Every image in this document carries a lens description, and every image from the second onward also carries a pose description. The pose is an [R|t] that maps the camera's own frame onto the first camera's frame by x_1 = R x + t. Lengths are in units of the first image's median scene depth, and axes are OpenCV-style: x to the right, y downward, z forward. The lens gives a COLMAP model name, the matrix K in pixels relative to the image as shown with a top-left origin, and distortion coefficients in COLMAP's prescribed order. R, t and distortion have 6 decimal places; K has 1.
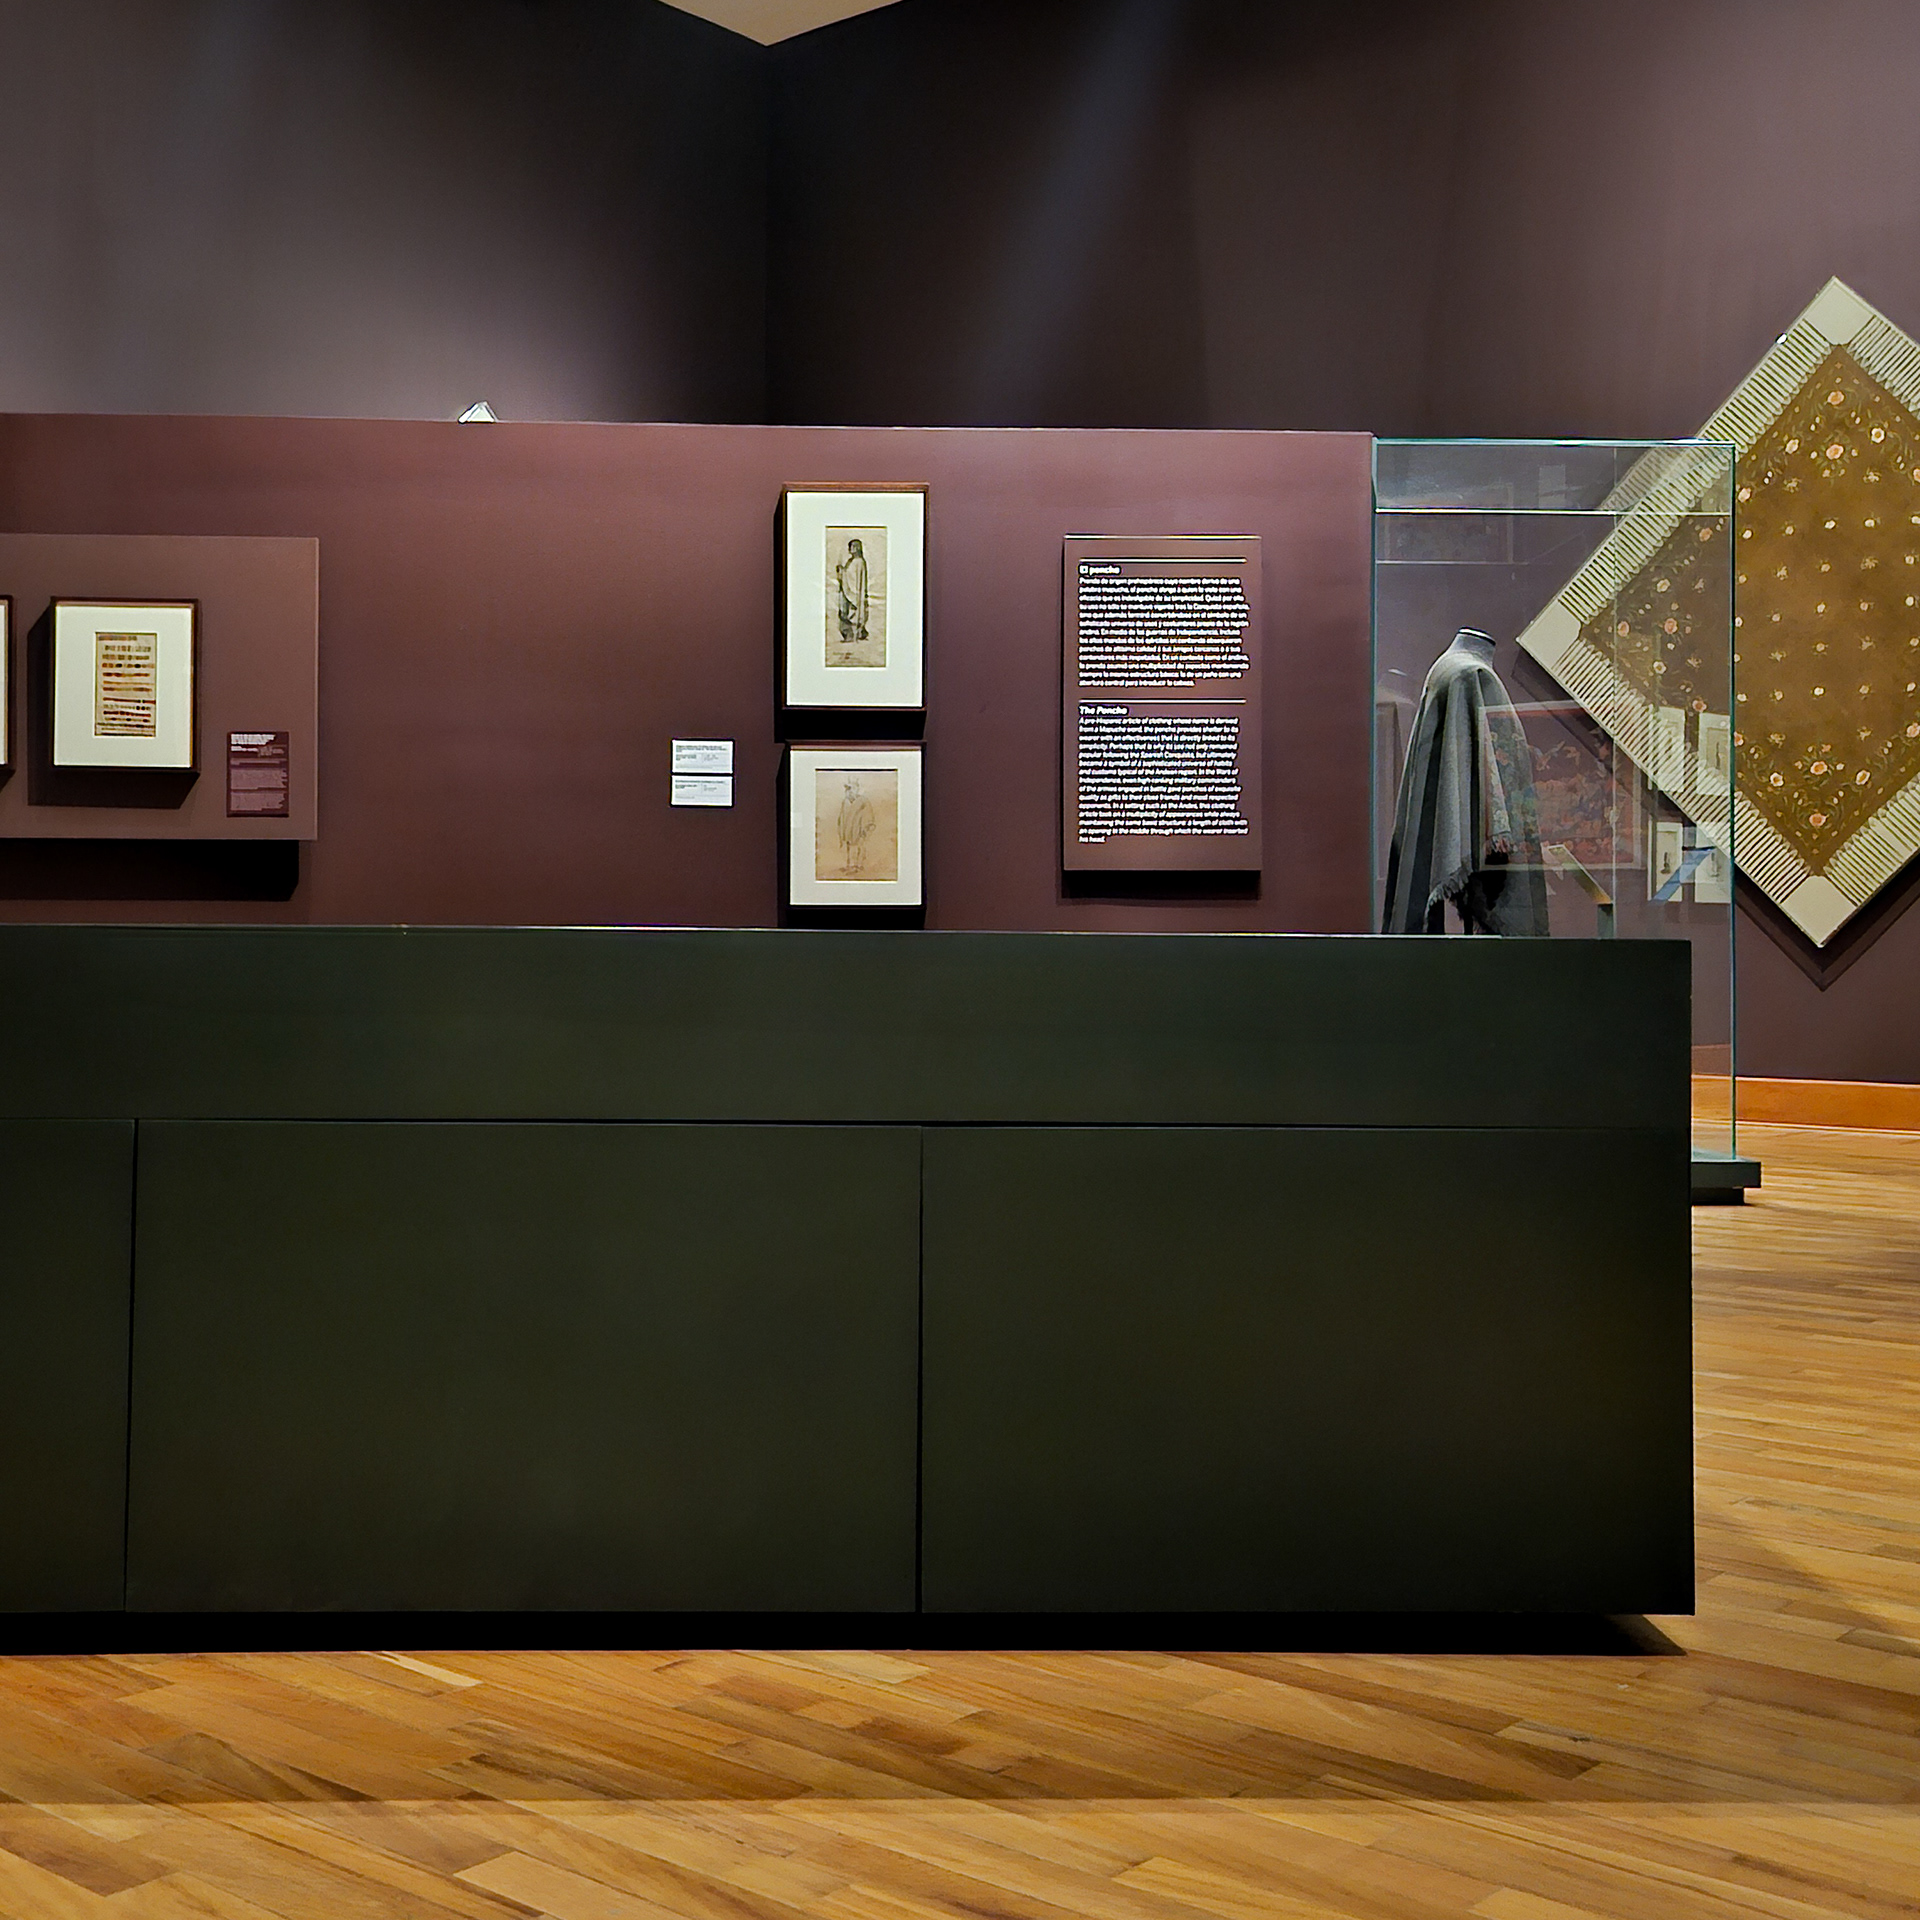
lens RADIAL K [[2343.9, 0, 999.4], [0, 2343.9, 959.5], [0, 0, 1]] dist [0.055865, -0.011134]
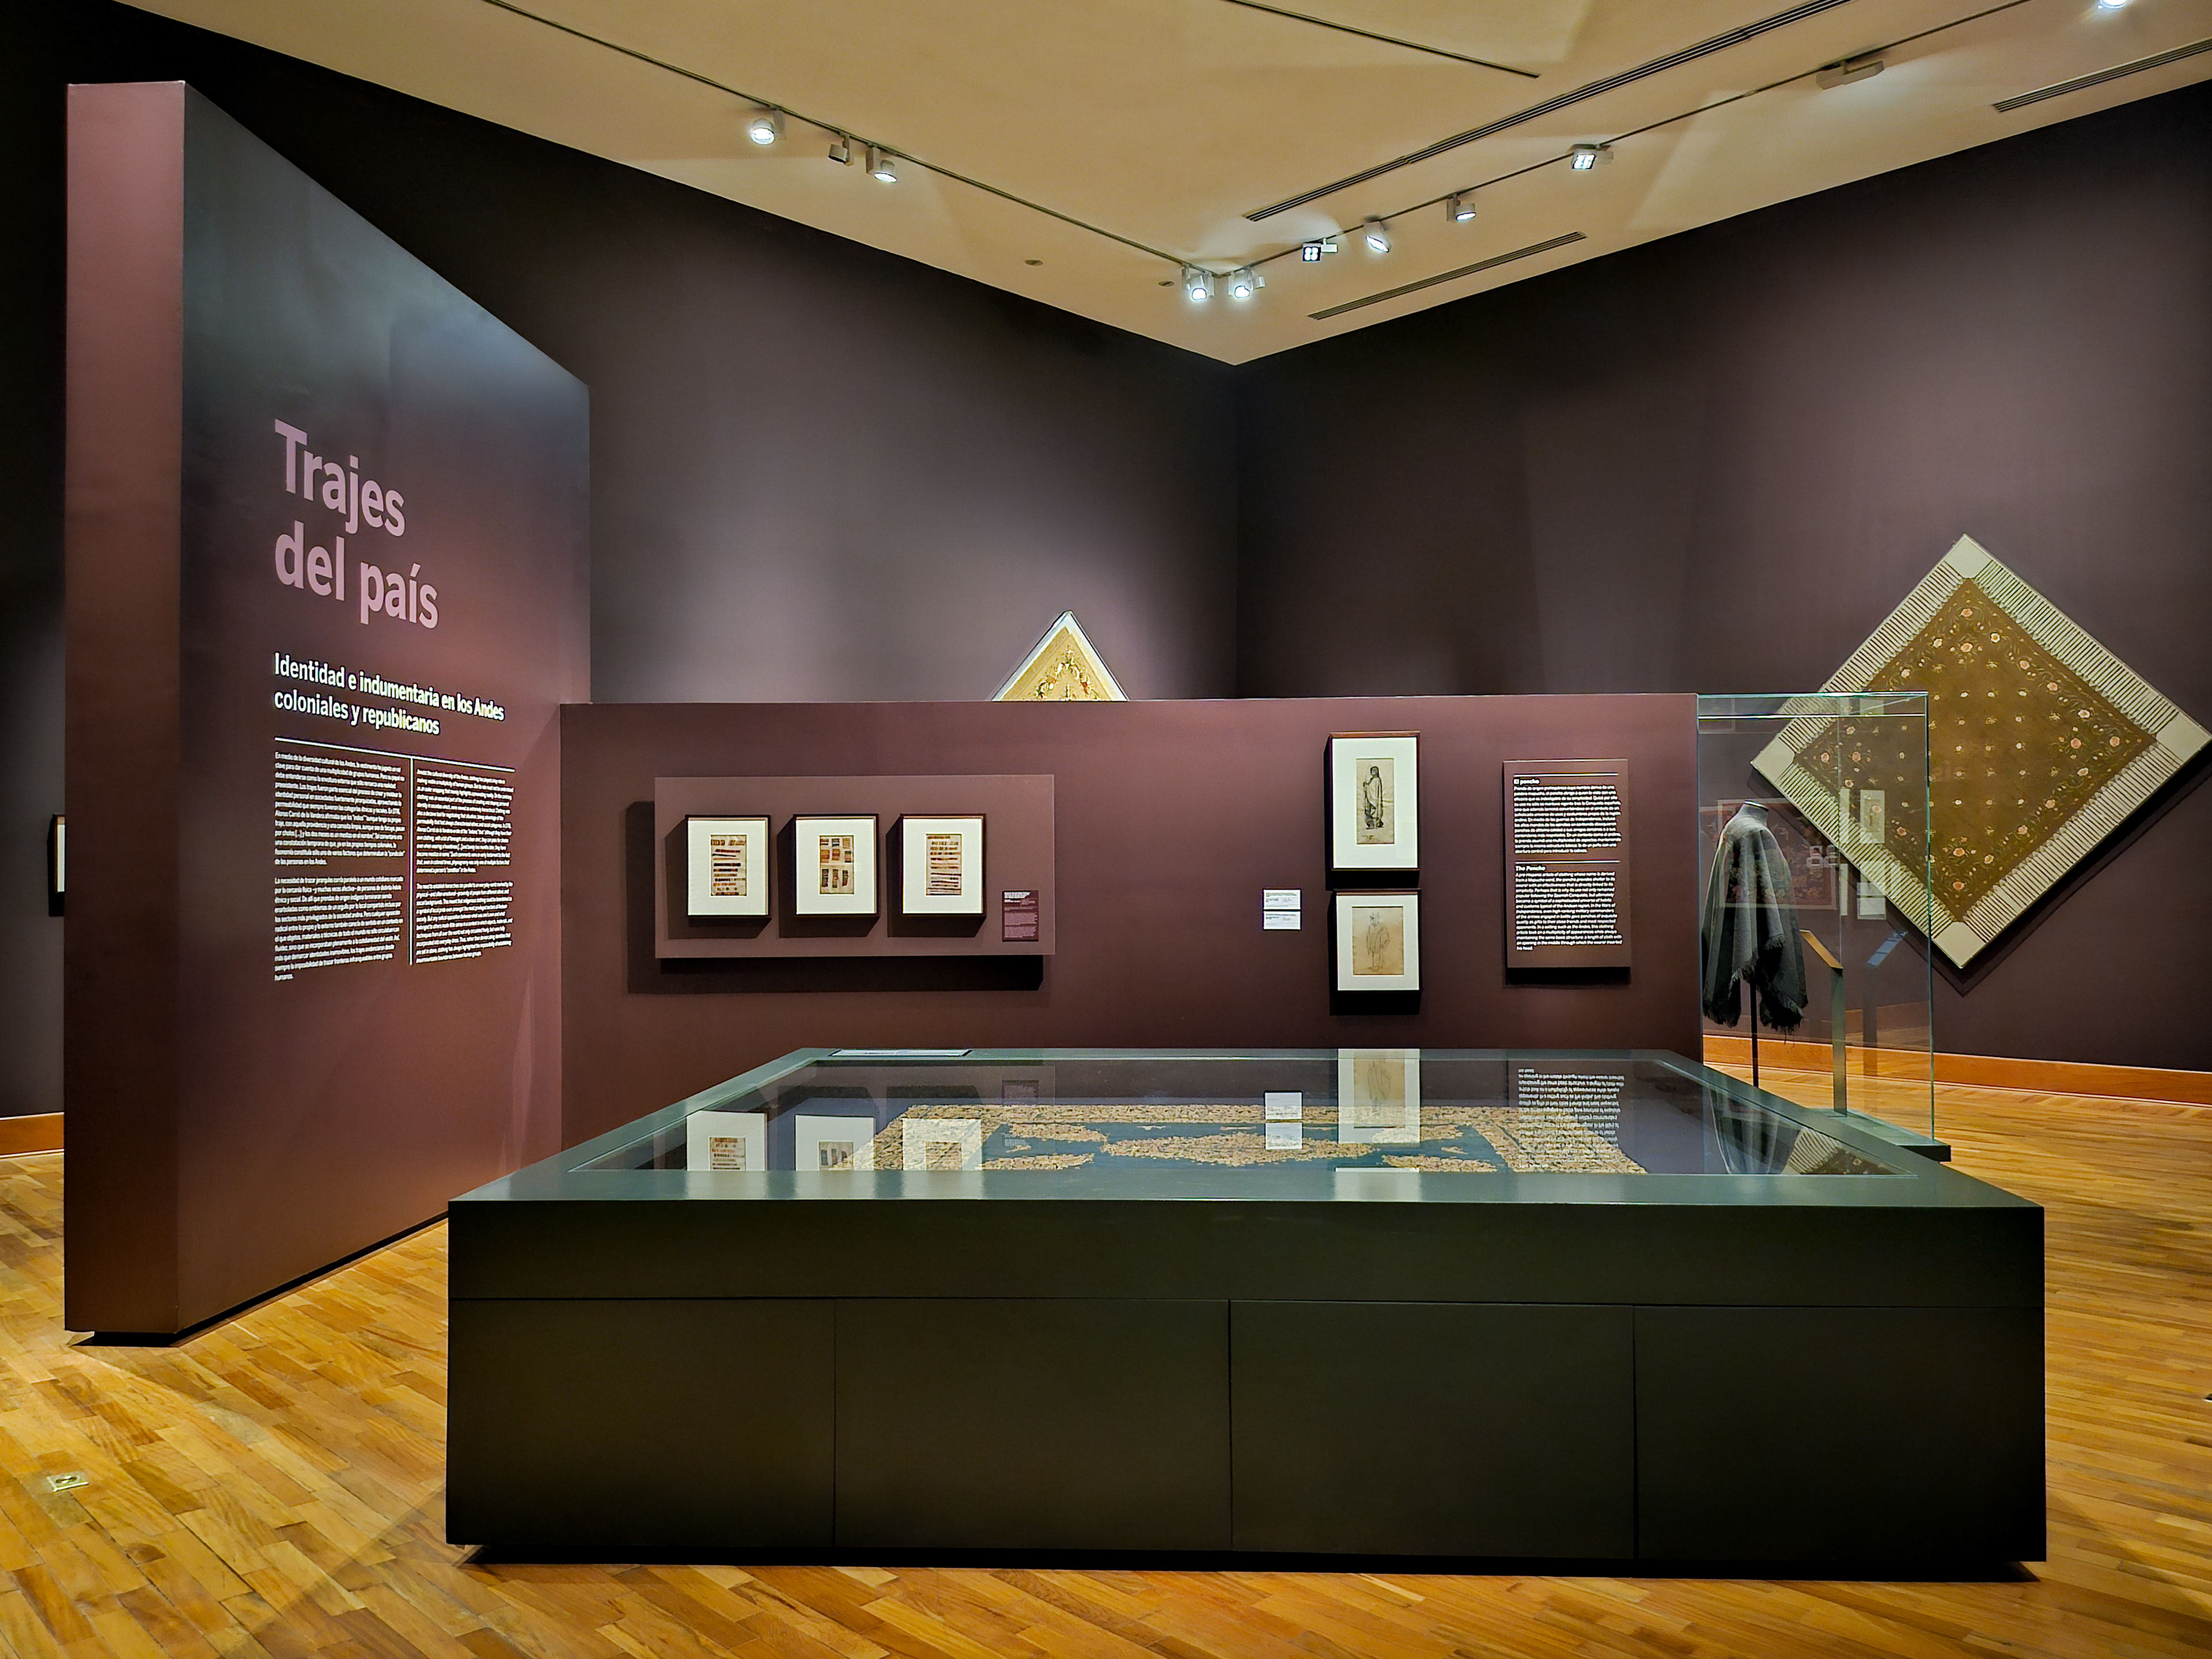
lens RADIAL K [[1660.2, 0, 1146.8], [0, 1660.2, 833.0], [0, 0, 1]] dist [0.076367, -0.117582]
pose [[0.997758, -0.013039, -0.065636, -0.144723], [0.013544, 0.999882, 0.007248, -0.143164], [0.065534, -0.008120, 0.997817, -0.169912]]
